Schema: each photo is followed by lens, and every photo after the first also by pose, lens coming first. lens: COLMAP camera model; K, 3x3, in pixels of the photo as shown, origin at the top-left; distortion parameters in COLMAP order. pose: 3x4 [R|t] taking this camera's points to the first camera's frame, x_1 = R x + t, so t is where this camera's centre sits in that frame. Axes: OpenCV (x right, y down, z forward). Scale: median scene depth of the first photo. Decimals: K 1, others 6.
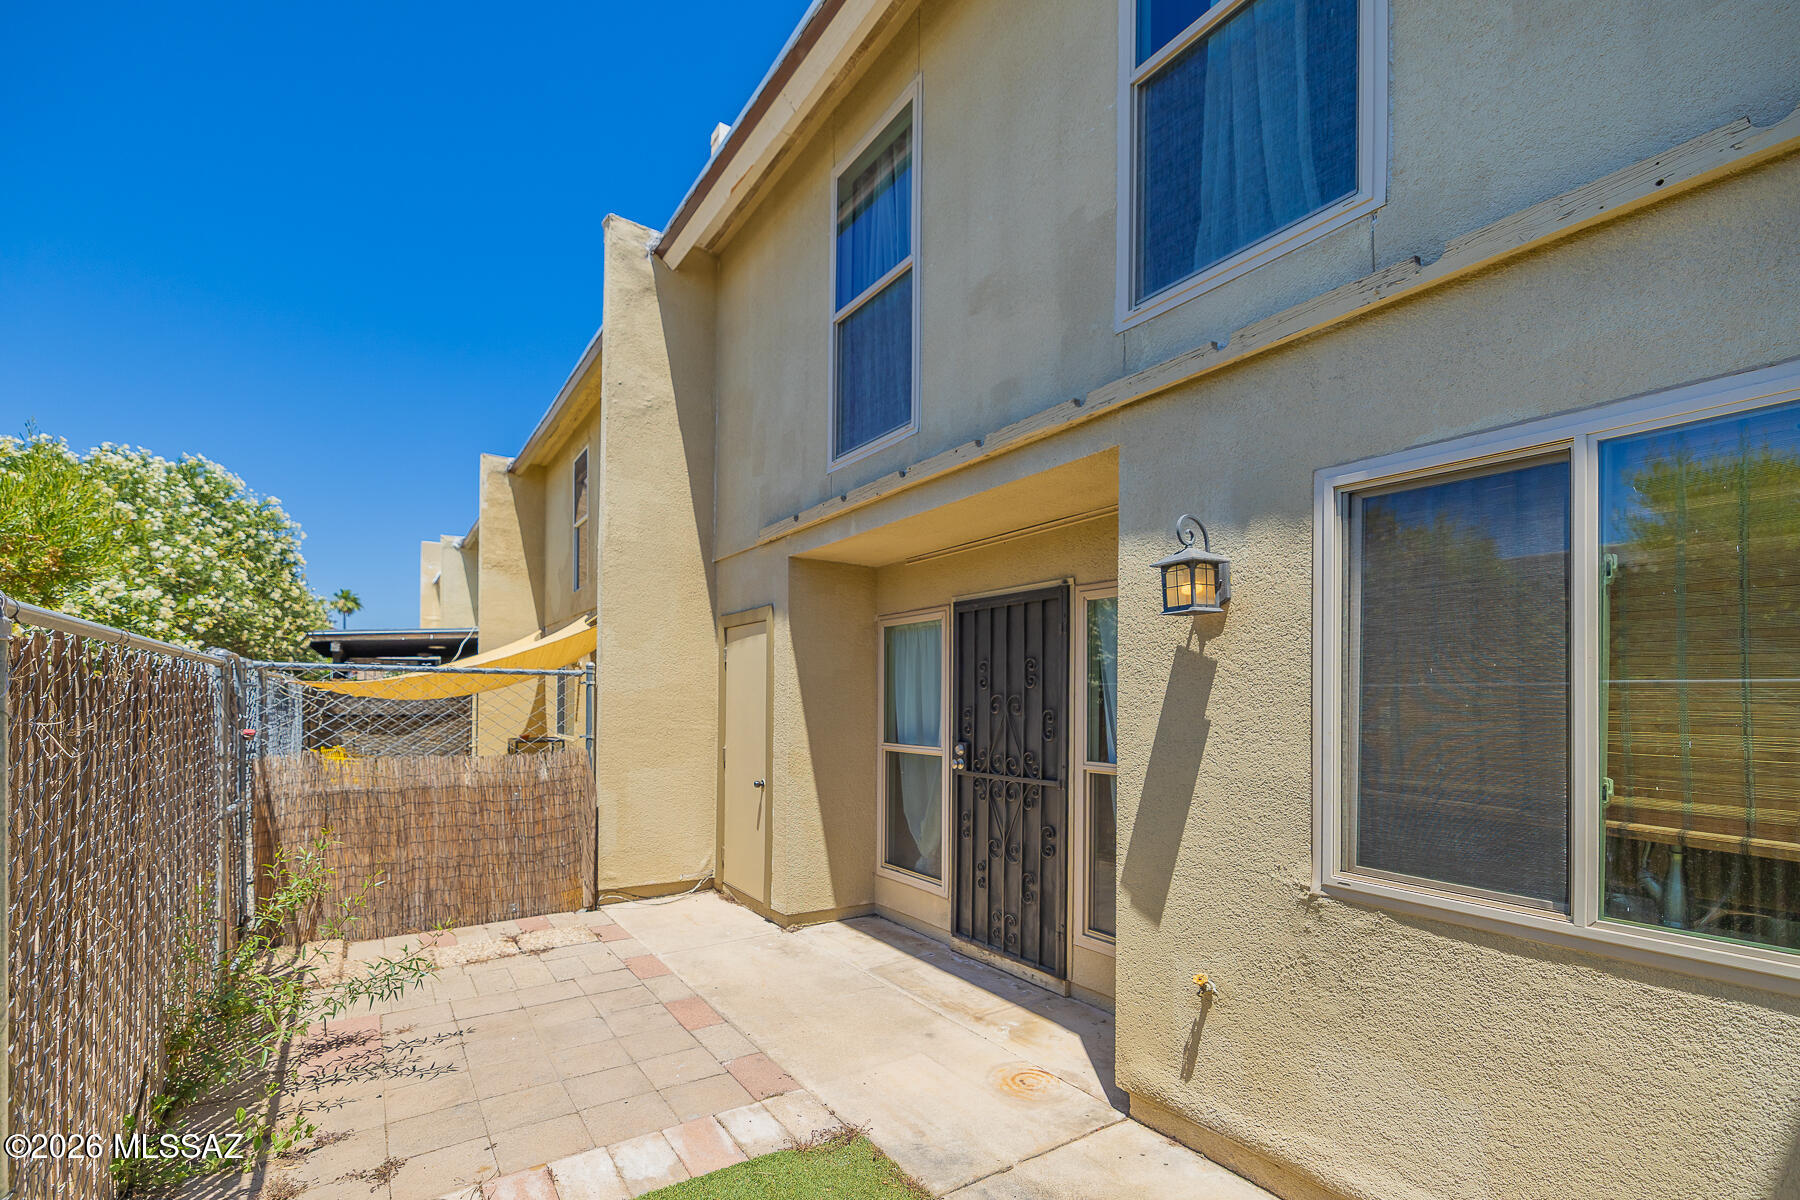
lens RADIAL K [[785.6, 0, 899.0], [0, 785.6, 692.2], [0, 0, 1]] dist [-0.000212, 0.000009]
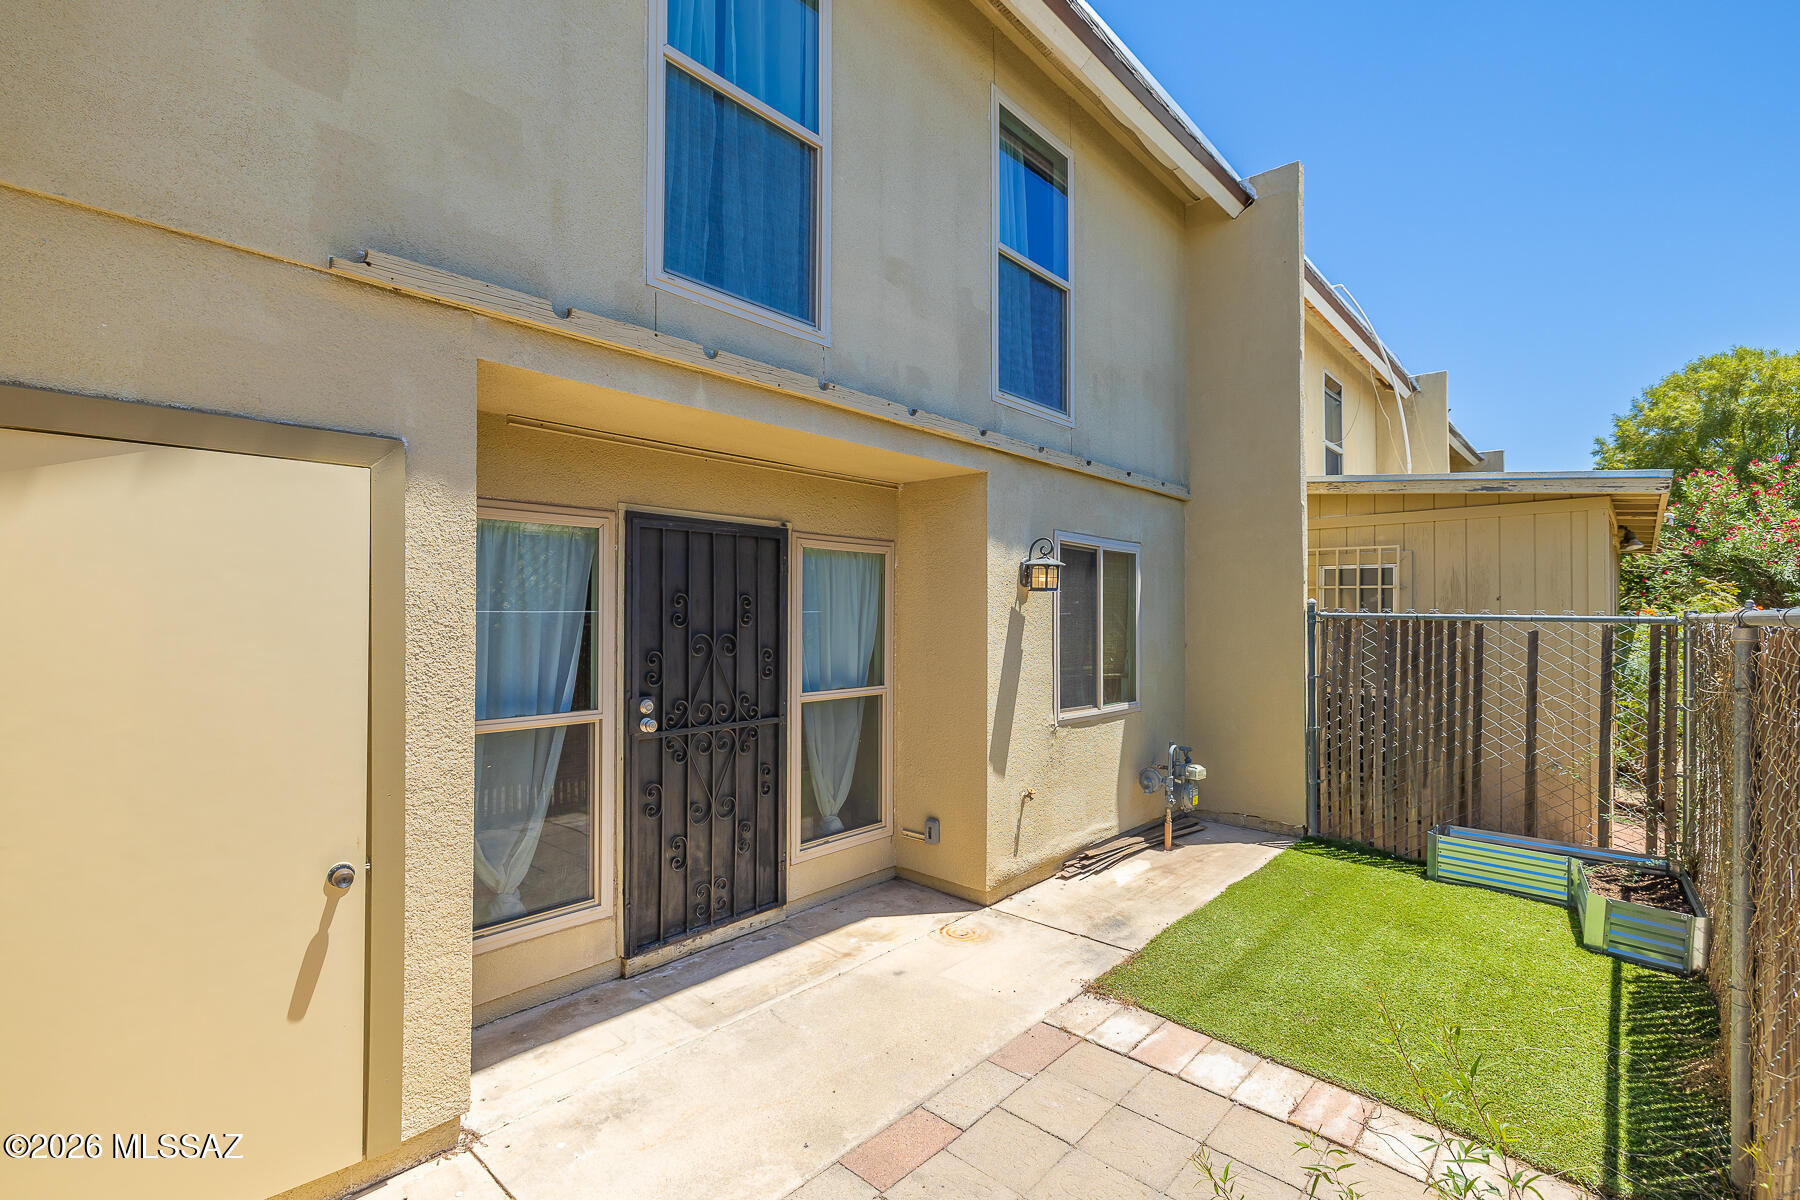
lens RADIAL K [[765.6, 0, 903.1], [0, 765.6, 589.5], [0, 0, 1]] dist [0.001380, -0.000022]
pose [[-0.216110, 0.017896, 0.976205, -0.915862], [-0.025941, 0.999374, -0.024064, -0.037415], [-0.976024, -0.030524, -0.215511, 1.188795]]
